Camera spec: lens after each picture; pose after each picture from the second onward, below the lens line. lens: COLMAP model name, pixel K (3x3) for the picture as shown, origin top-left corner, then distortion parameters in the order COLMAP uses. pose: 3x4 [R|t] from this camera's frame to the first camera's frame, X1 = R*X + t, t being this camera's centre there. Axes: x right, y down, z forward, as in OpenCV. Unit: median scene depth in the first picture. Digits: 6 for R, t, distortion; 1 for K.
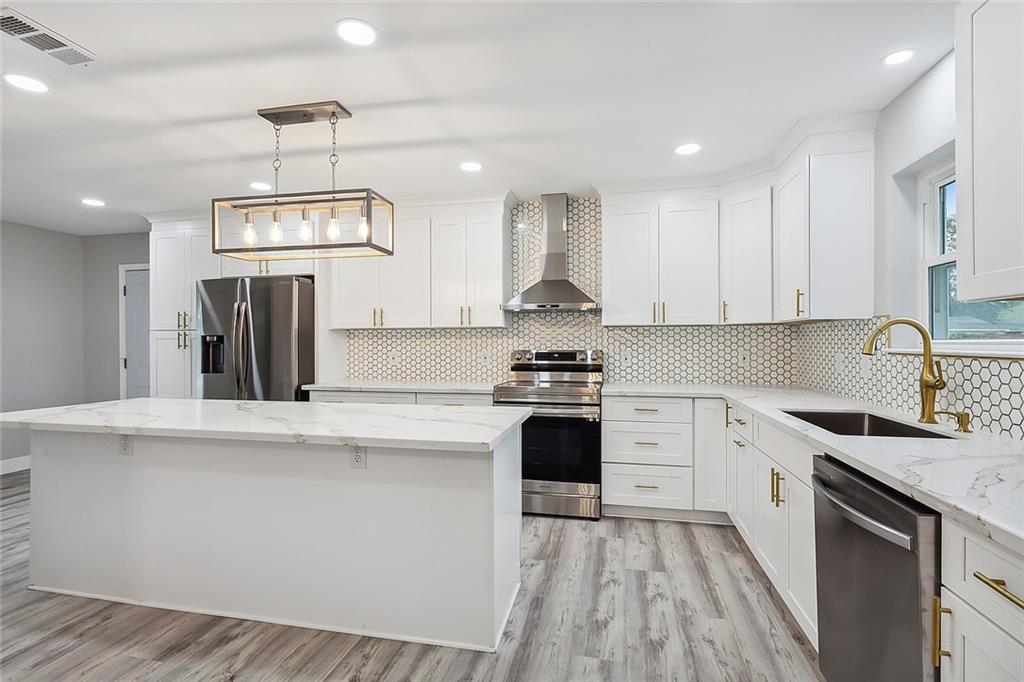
lens RADIAL K [[501.5, 0, 497.6], [0, 501.5, 339.9], [0, 0, 1]] dist [-0.022788, -0.000113]
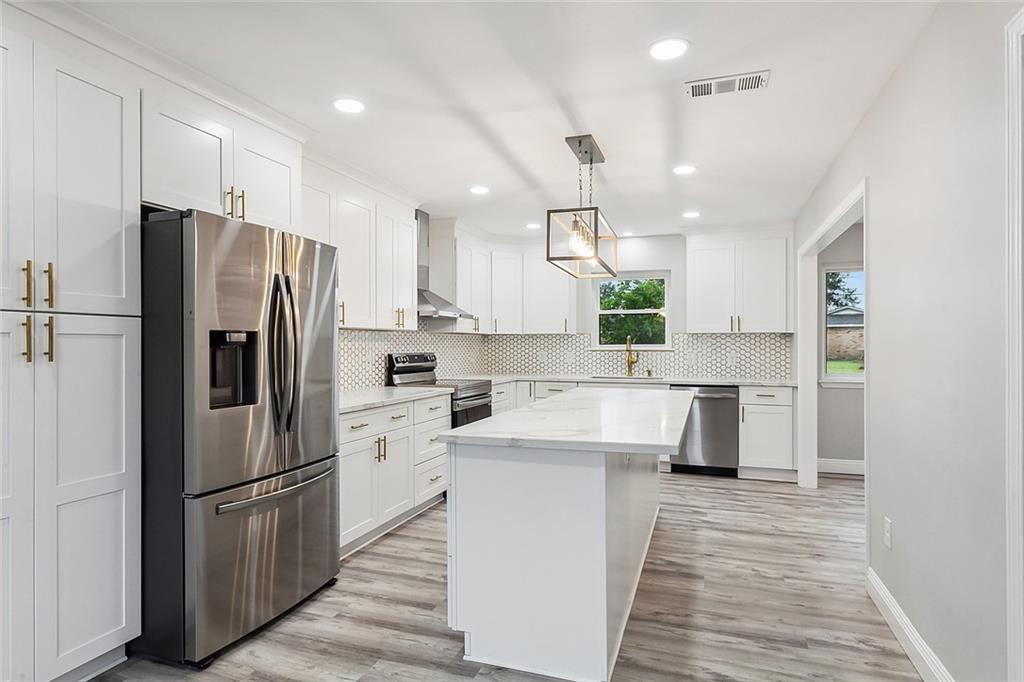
lens RADIAL K [[574.7, 0, 512.0], [0, 574.7, 341.0], [0, 0, 1]] dist [-0.085475, 0.000044]
pose [[0.119510, 0.010486, 0.992778, -1.936039], [-0.002769, 0.999944, -0.010228, 0.011608], [-0.992829, -0.001526, 0.119533, 1.127059]]
